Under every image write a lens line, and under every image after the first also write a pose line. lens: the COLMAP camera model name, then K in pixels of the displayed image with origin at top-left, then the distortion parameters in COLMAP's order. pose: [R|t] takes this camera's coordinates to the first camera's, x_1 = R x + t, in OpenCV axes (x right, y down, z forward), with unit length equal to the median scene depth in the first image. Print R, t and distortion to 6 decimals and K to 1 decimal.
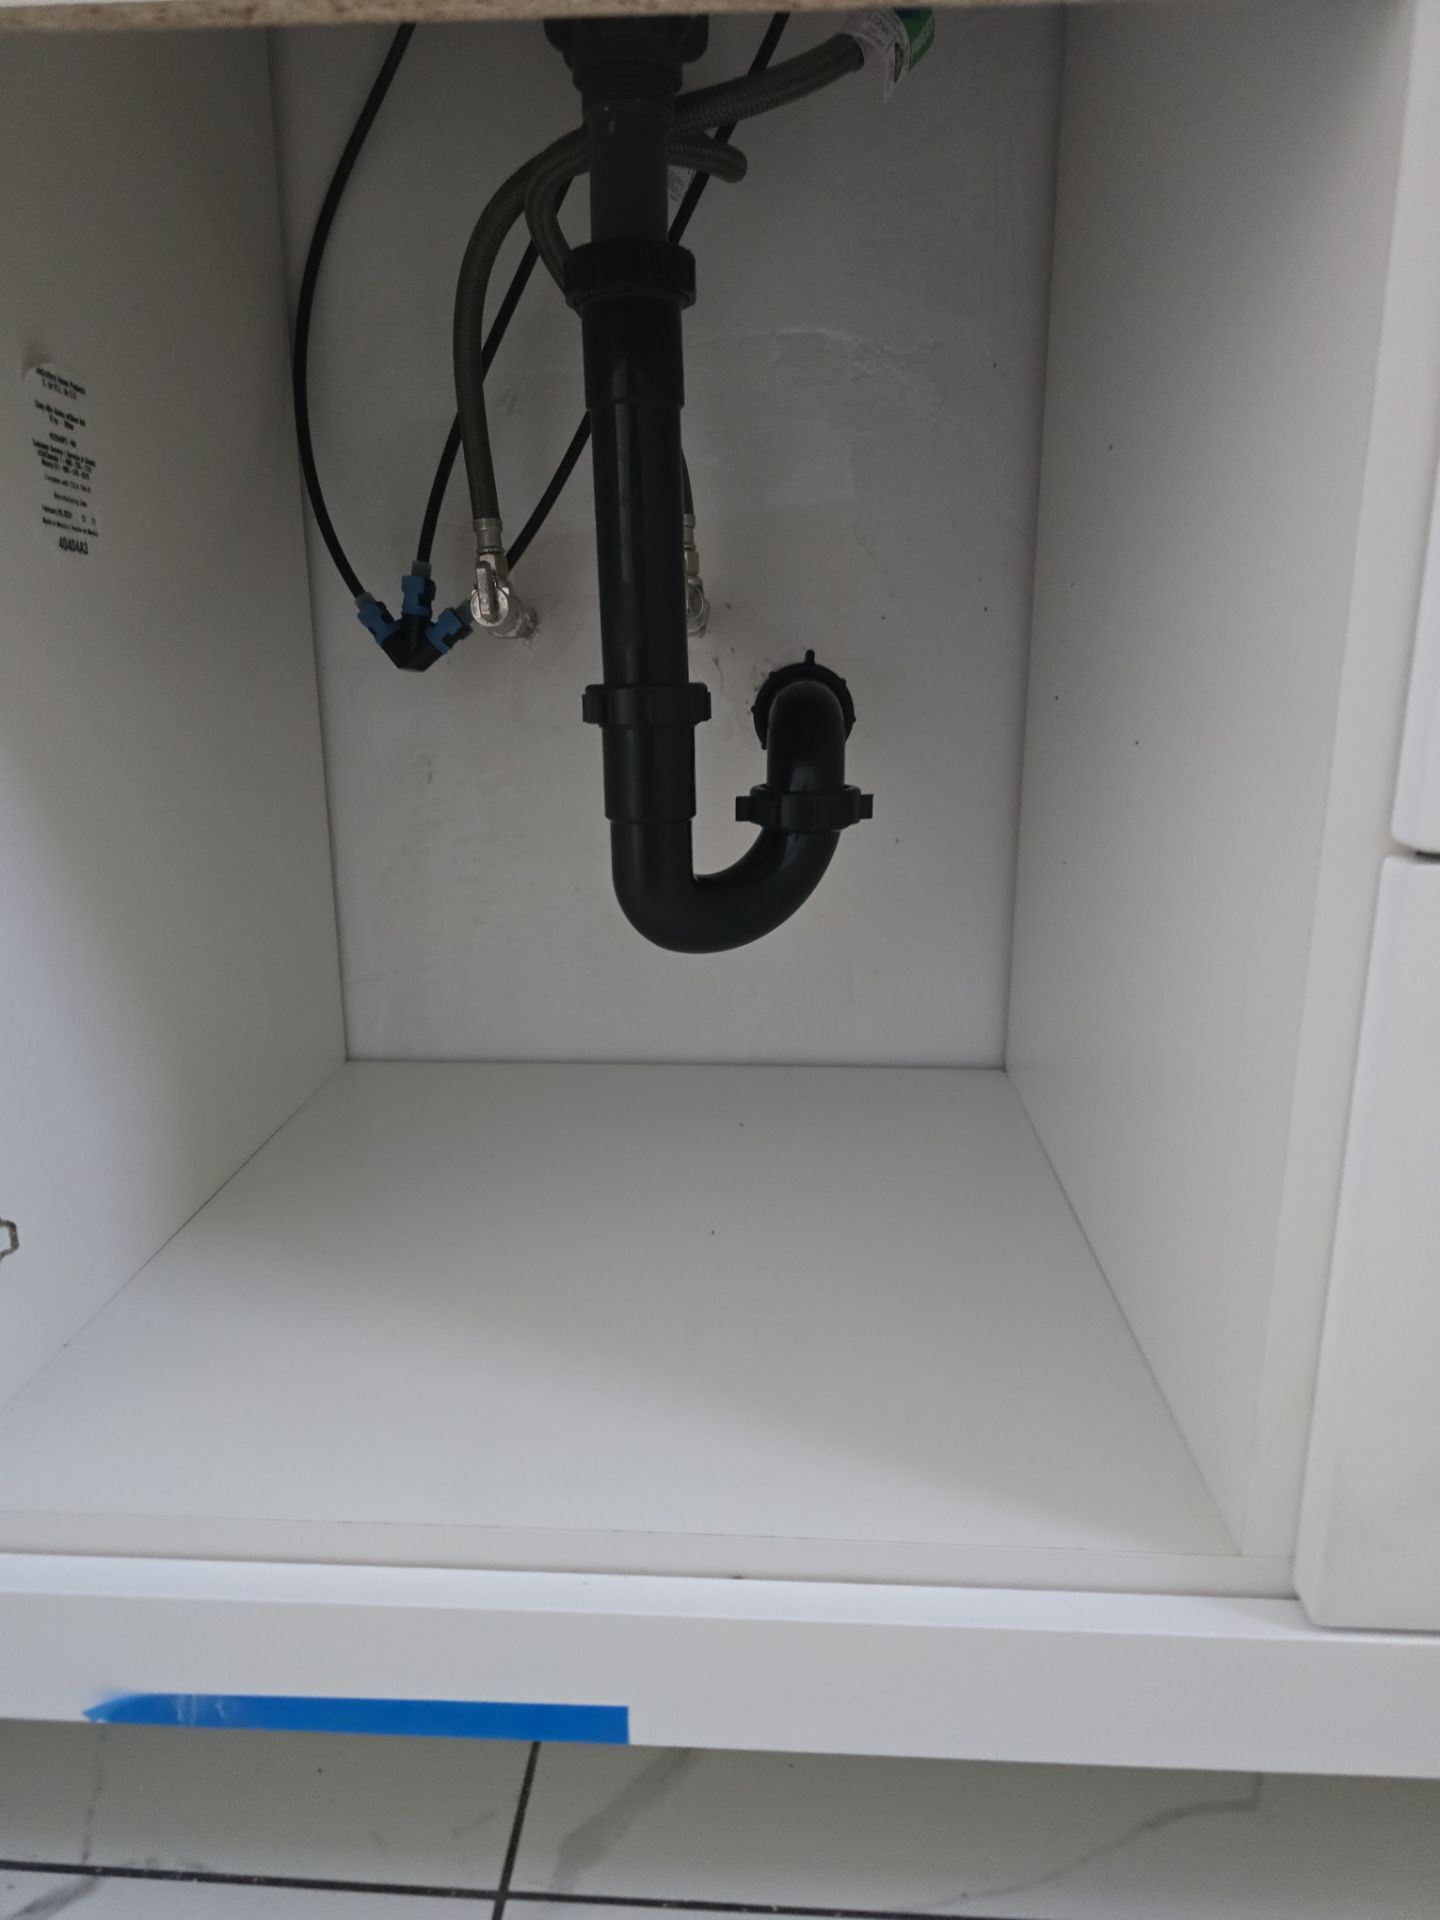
lens RADIAL K [[1300.4, 0, 764.5], [0, 1300.4, 964.0], [0, 0, 1]] dist [0.076859, -0.089130]
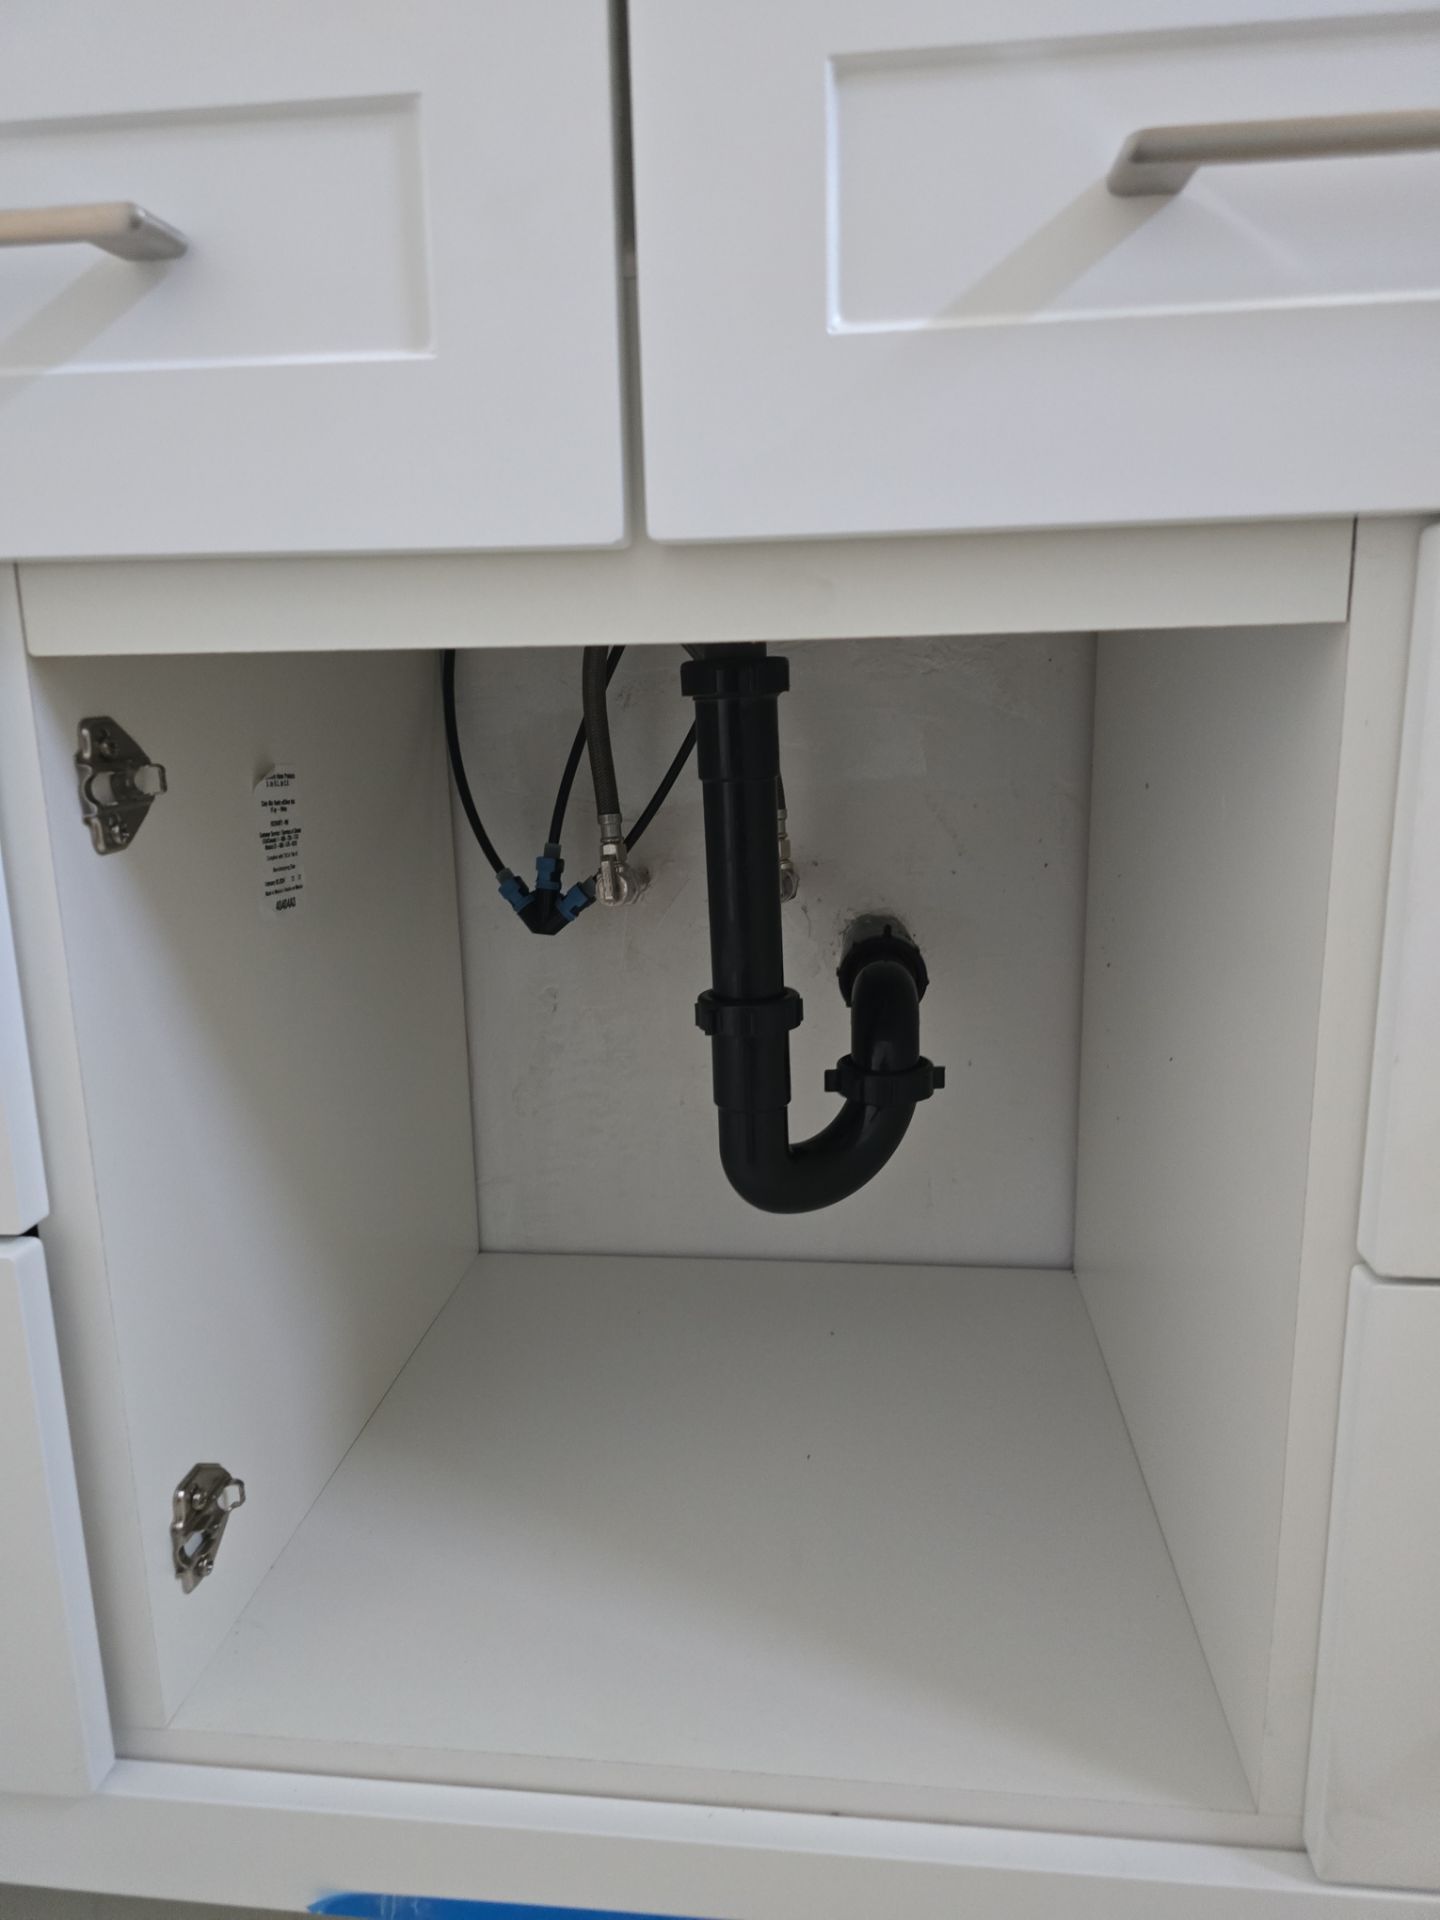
lens RADIAL K [[1300.4, 0, 764.5], [0, 1300.4, 964.0], [0, 0, 1]] dist [0.076859, -0.089130]
pose [[0.997864, -0.009589, -0.064617, 0.000245], [0.007195, 0.999283, -0.037177, -0.163578], [0.064927, 0.036632, 0.997217, -0.144810]]
